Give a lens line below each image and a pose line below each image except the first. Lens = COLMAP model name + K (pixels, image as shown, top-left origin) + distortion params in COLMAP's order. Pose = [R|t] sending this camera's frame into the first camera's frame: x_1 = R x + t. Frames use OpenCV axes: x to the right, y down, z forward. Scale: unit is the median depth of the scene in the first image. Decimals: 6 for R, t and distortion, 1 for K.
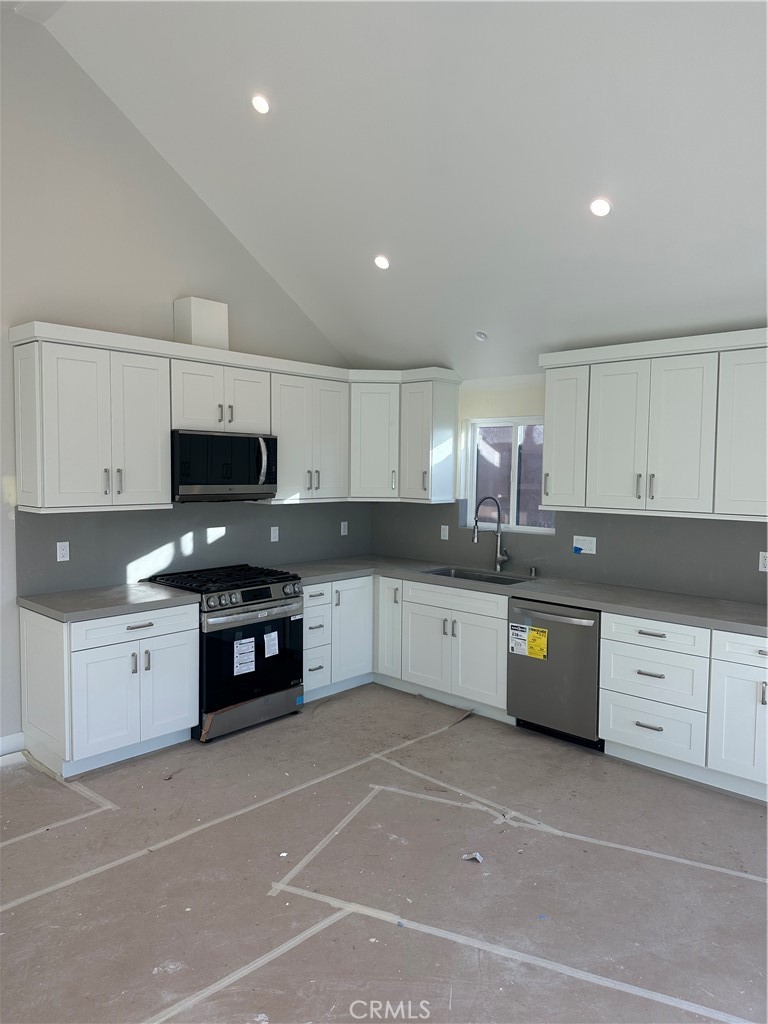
lens RADIAL K [[715.8, 0, 388.9], [0, 715.8, 511.1], [0, 0, 1]] dist [0.078612, -0.016960]
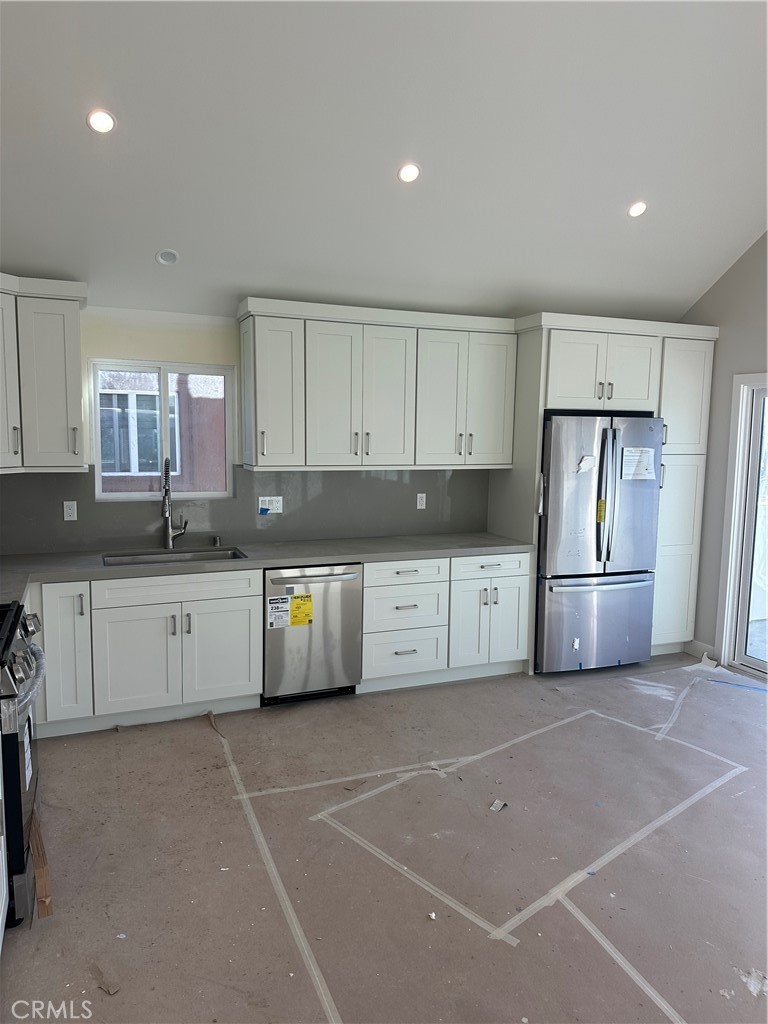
lens RADIAL K [[715.8, 0, 386.7], [0, 715.8, 508.4], [0, 0, 1]] dist [0.078612, -0.016960]
pose [[0.422250, -0.104943, 0.900384, -0.608042], [0.048121, 0.994471, 0.093342, -0.035753], [-0.905201, 0.003913, 0.424965, 0.508449]]
